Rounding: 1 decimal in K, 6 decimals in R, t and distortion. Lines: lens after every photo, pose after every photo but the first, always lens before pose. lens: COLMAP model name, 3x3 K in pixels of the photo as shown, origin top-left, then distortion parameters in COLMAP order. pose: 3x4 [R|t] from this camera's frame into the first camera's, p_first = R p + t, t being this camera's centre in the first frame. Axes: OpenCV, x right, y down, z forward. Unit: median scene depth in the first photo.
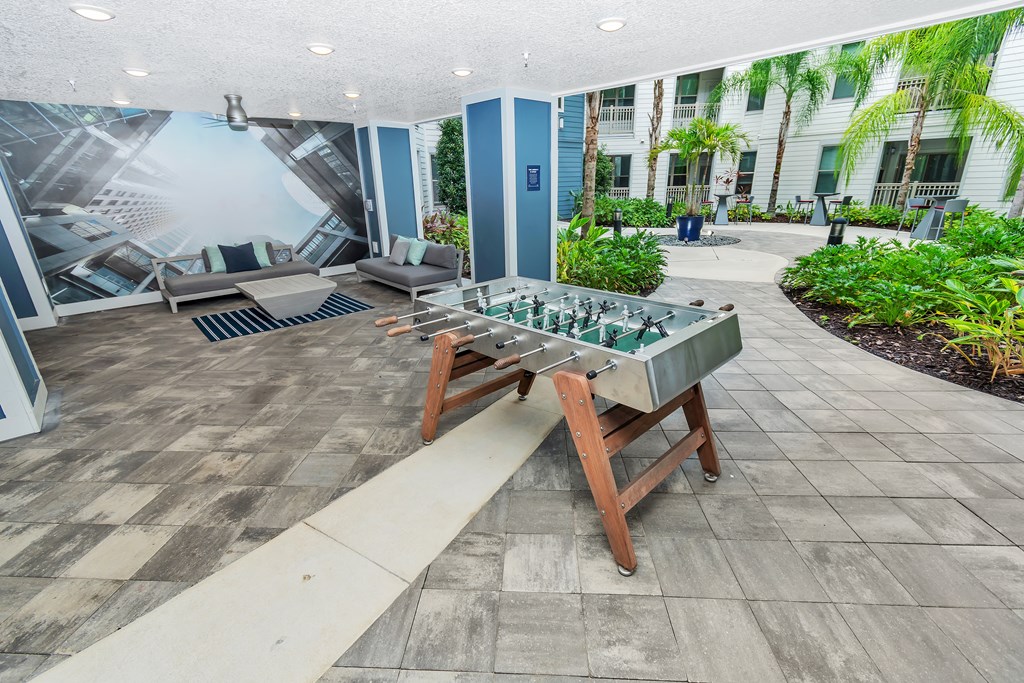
lens RADIAL K [[444.2, 0, 516.2], [0, 444.2, 338.4], [0, 0, 1]] dist [-0.000840, -0.000381]
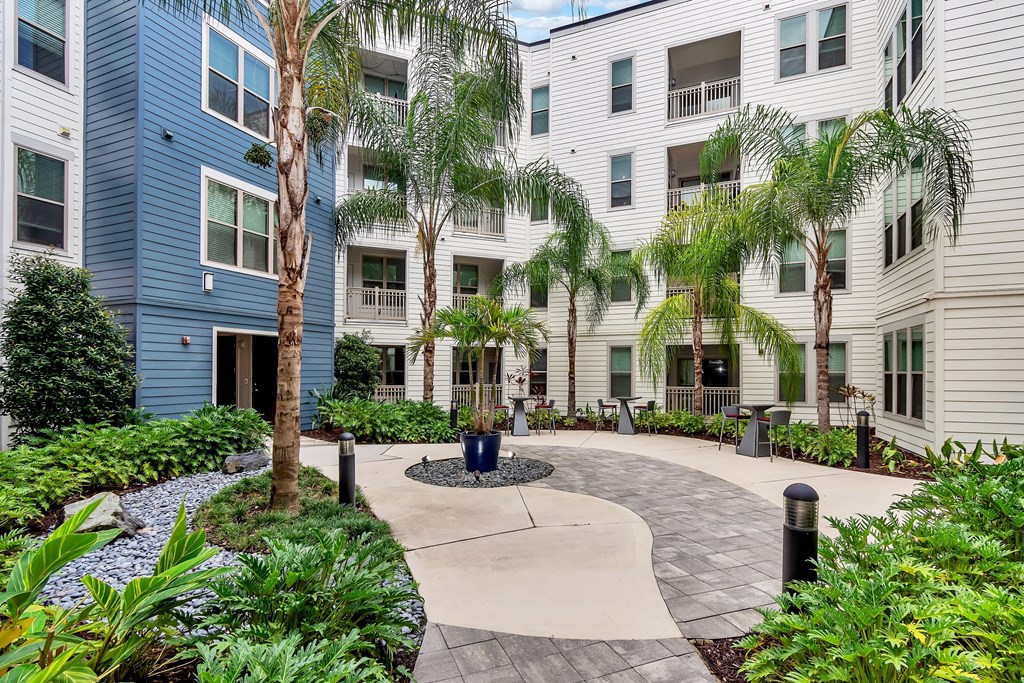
lens RADIAL K [[500.7, 0, 512.7], [0, 500.7, 371.1], [0, 0, 1]] dist [0.000045, -0.000055]
pose [[0.914558, 0.028913, 0.403421, 0.094520], [0.110352, 0.941760, -0.317665, -0.085058], [-0.389110, 0.335041, 0.858103, 0.222180]]
